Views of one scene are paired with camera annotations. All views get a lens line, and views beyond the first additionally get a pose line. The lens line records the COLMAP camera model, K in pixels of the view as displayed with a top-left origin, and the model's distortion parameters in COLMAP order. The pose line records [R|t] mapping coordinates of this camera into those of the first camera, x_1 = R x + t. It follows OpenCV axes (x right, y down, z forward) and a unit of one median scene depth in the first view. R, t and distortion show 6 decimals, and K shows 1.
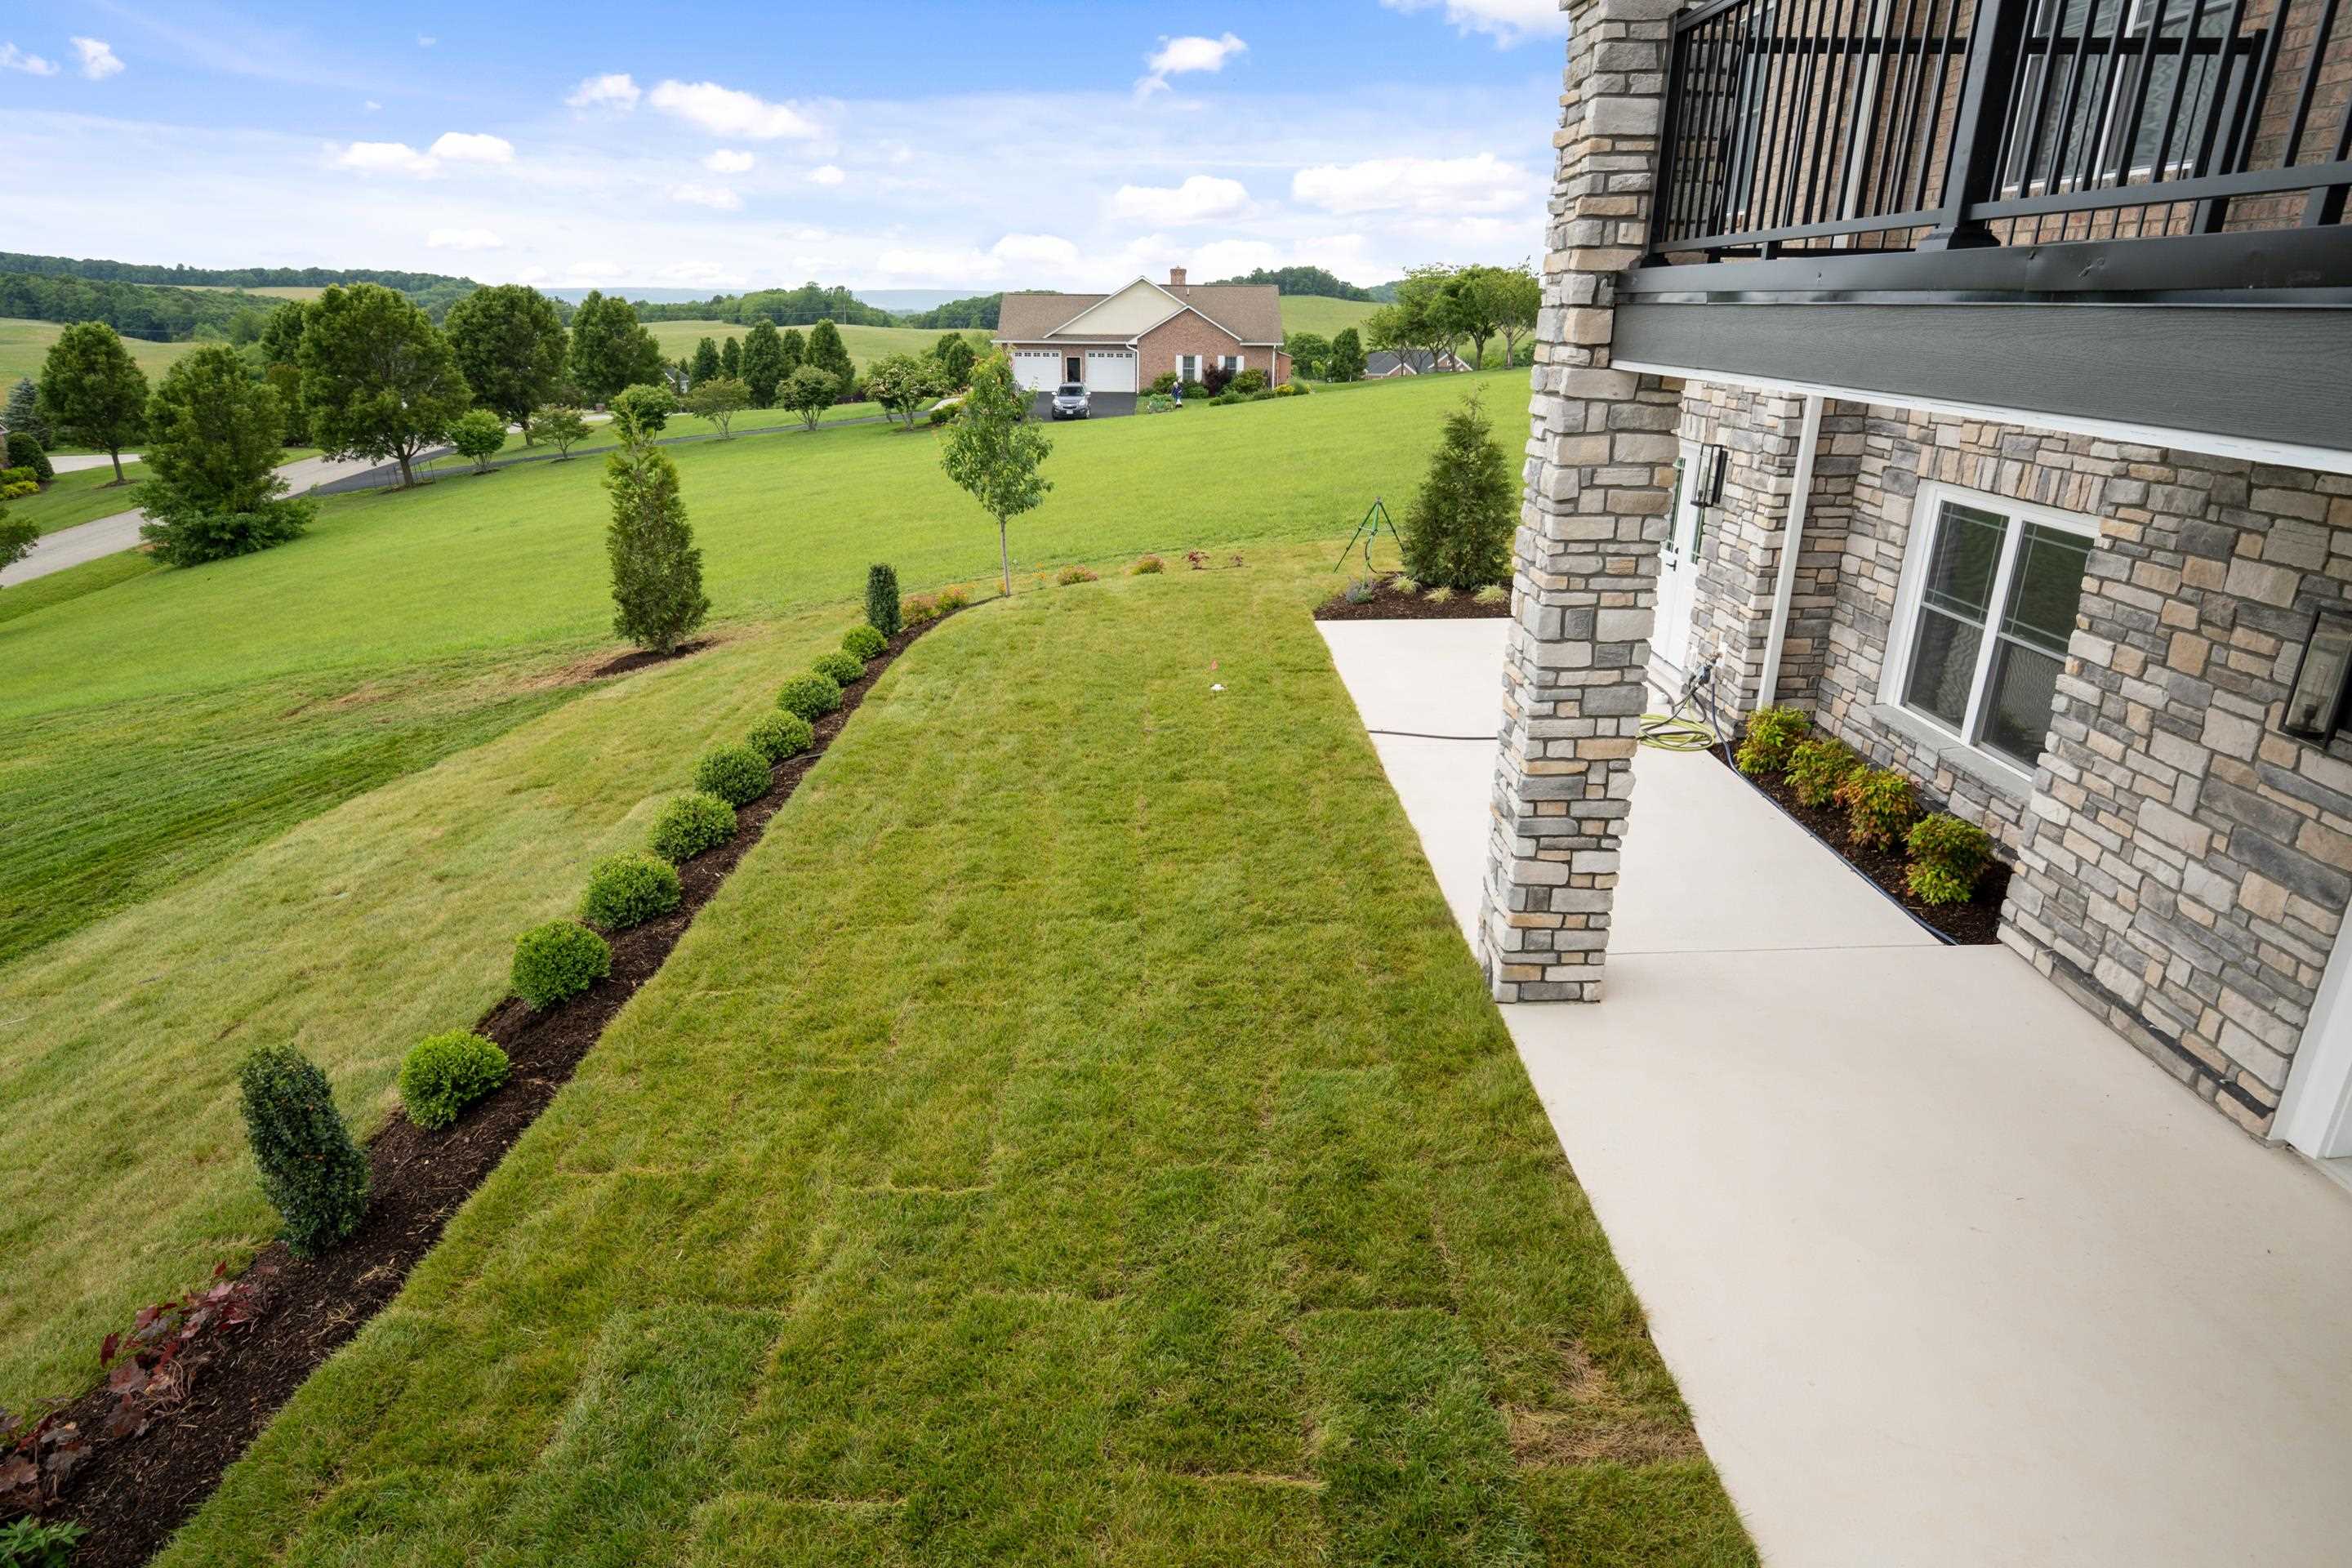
lens RADIAL K [[1310.9, 0, 1162.0], [0, 1310.9, 790.8], [0, 0, 1]] dist [-0.004677, -0.004001]
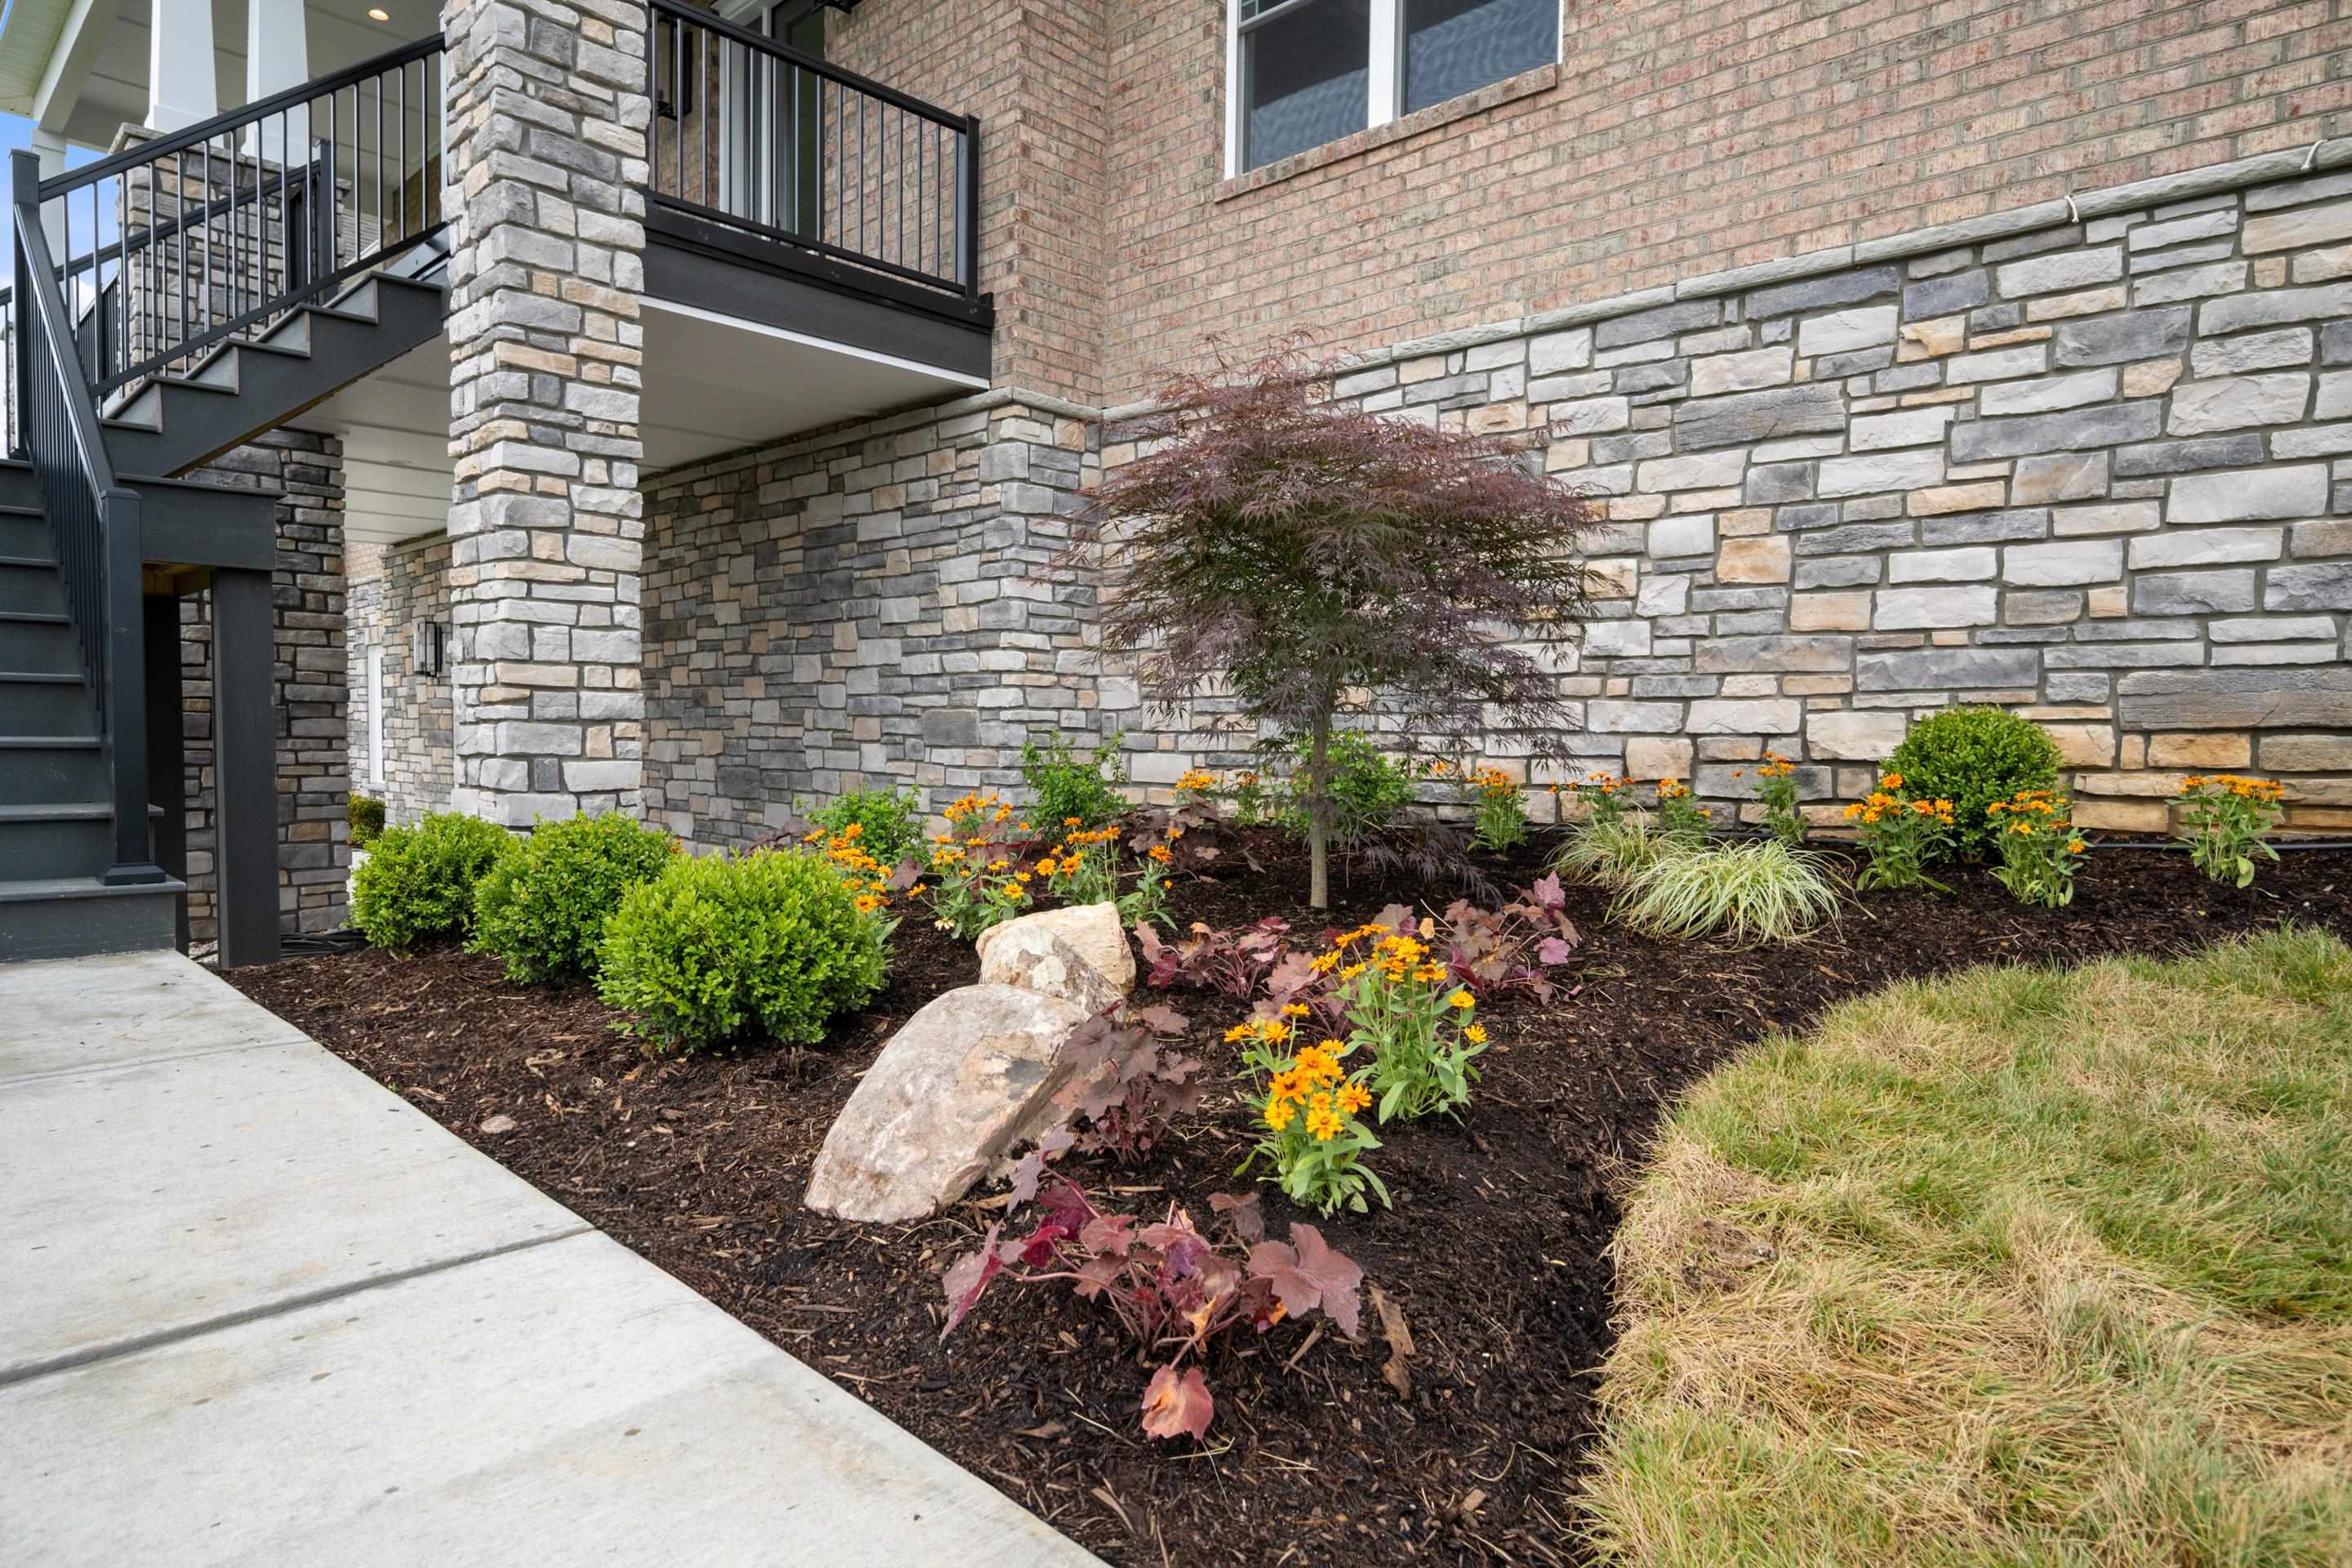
lens RADIAL K [[1315.5, 0, 1178.9], [0, 1315.5, 795.6], [0, 0, 1]] dist [-0.000994, -0.017380]
pose [[0.681297, -0.030301, 0.731380, 0.036313], [0.245634, 0.950674, -0.189427, 0.481560], [-0.689564, 0.308708, 0.655134, -0.722282]]
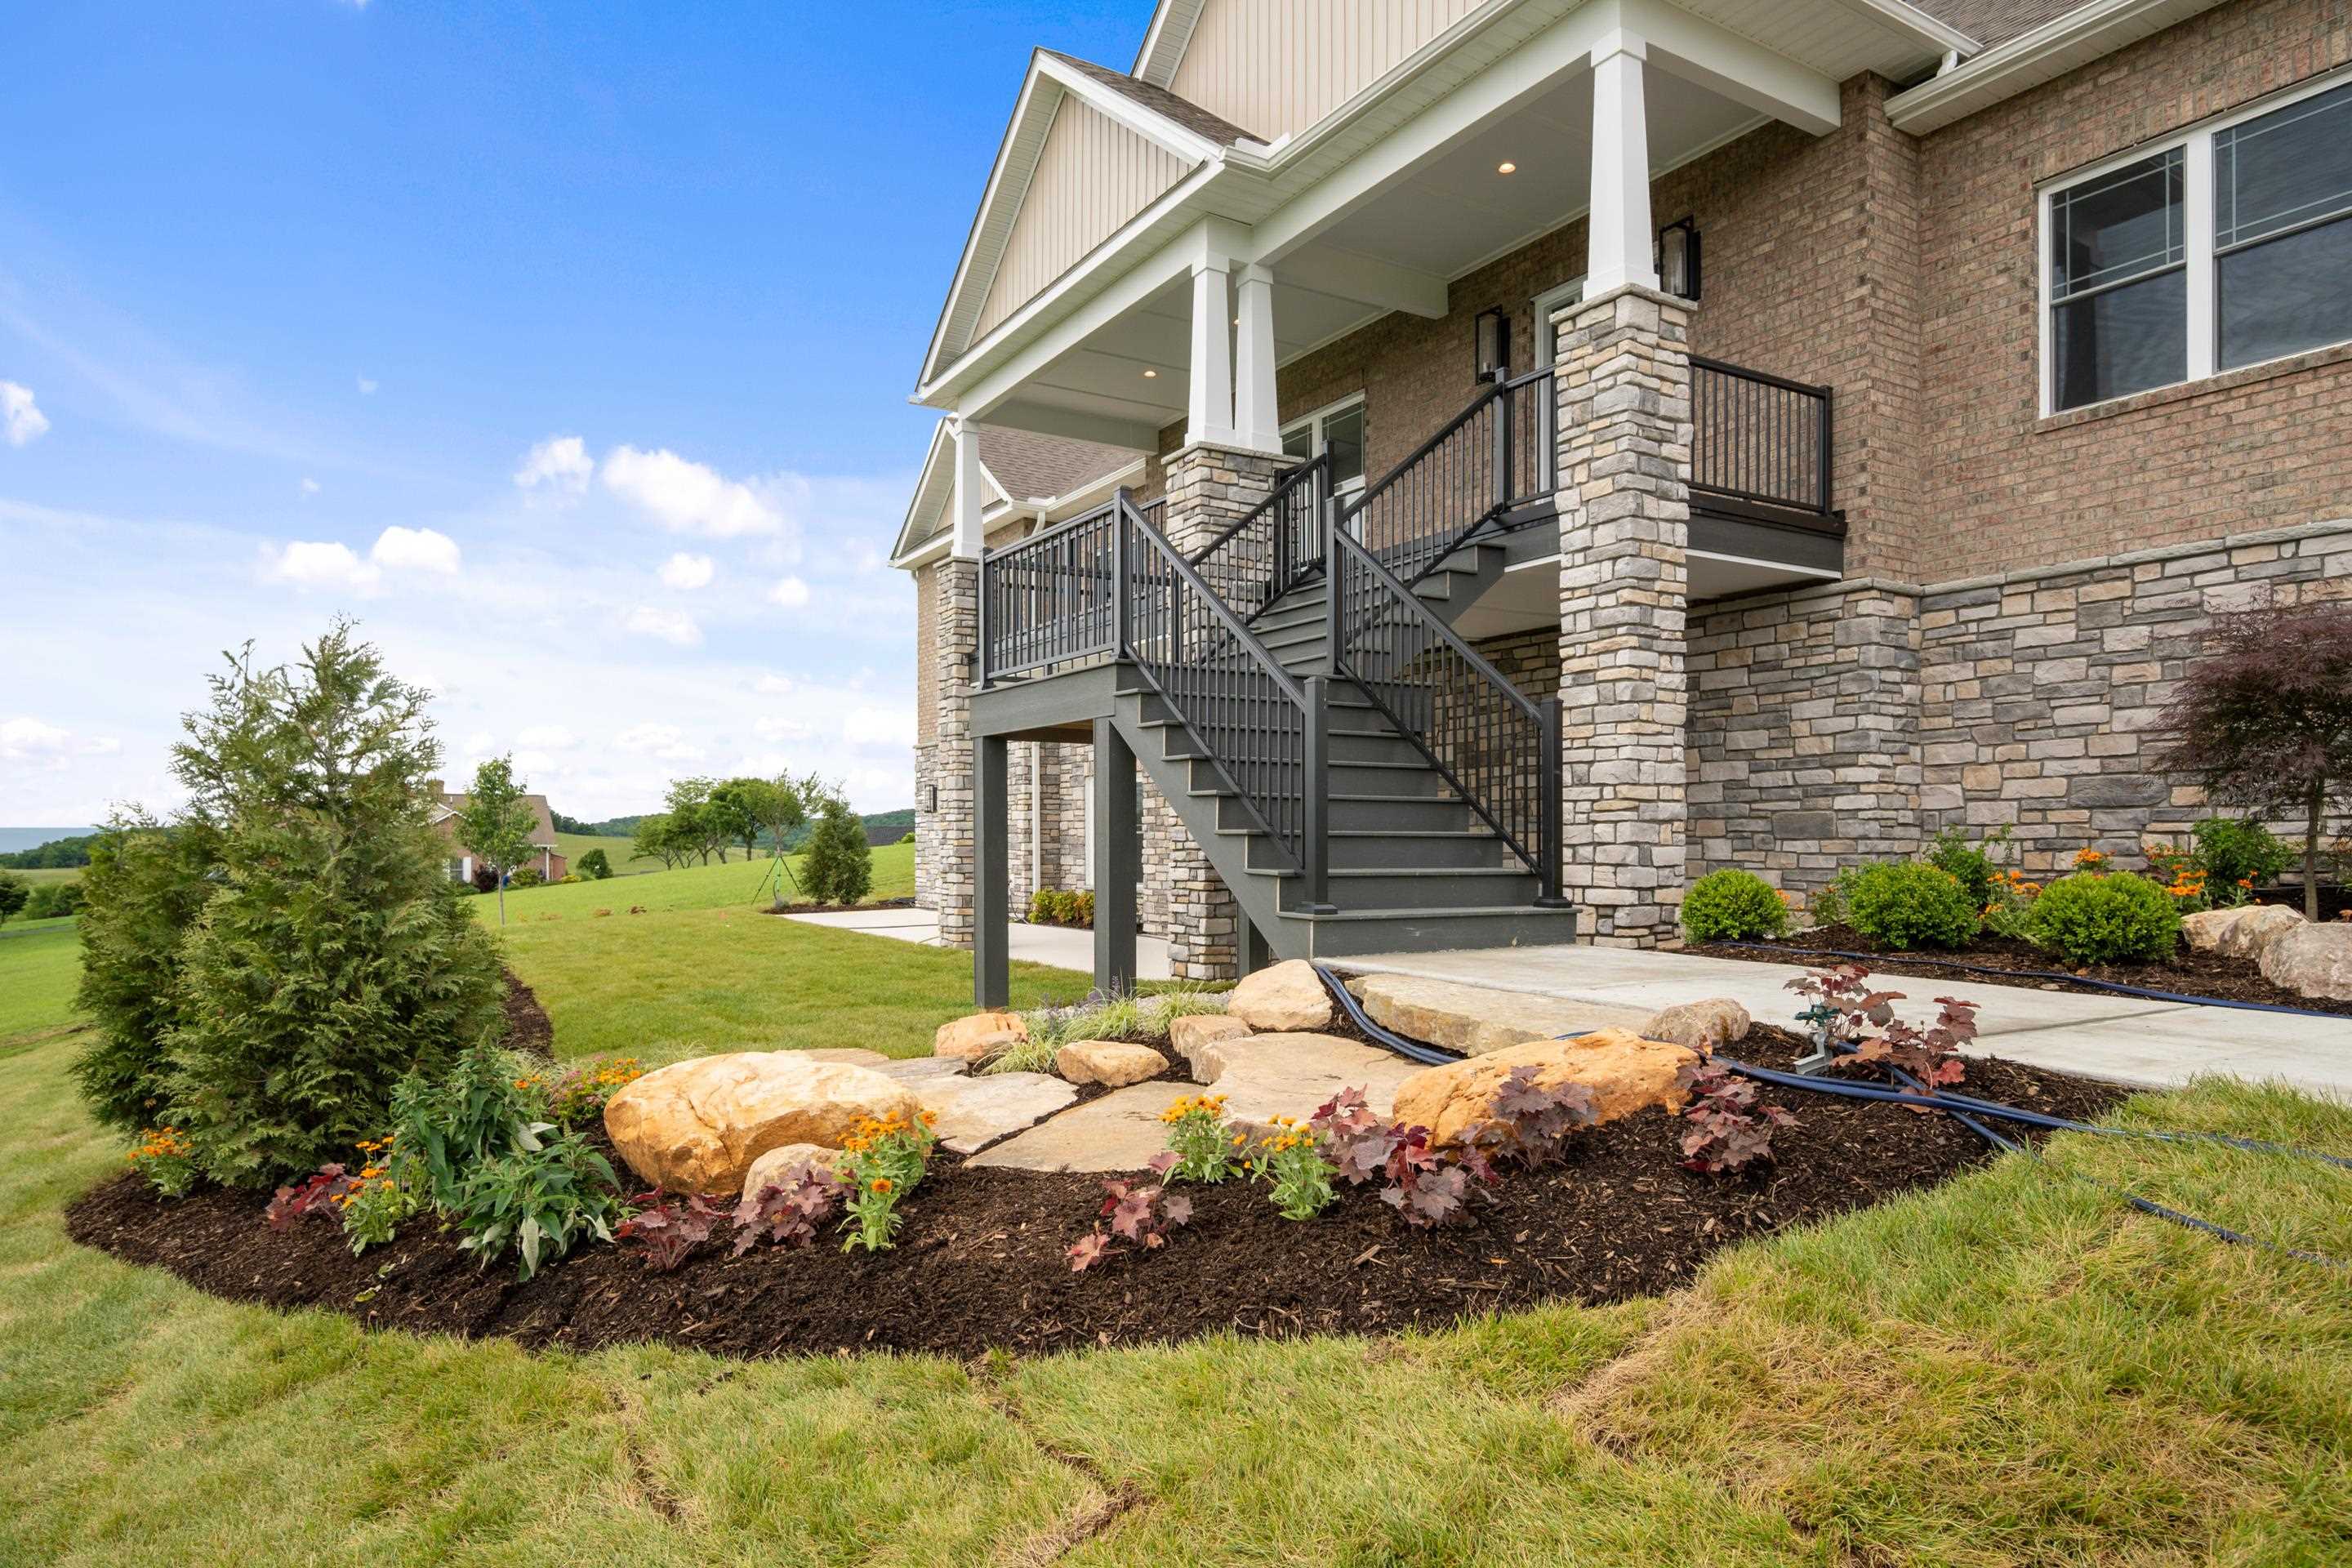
lens RADIAL K [[1365.2, 0, 1133.6], [0, 1365.2, 854.8], [0, 0, 1]] dist [-0.005551, -0.009732]
pose [[0.862397, -0.009087, 0.506151, -0.452472], [0.181308, 0.939057, -0.292059, 0.504955], [-0.472650, 0.343640, 0.811488, -0.754302]]
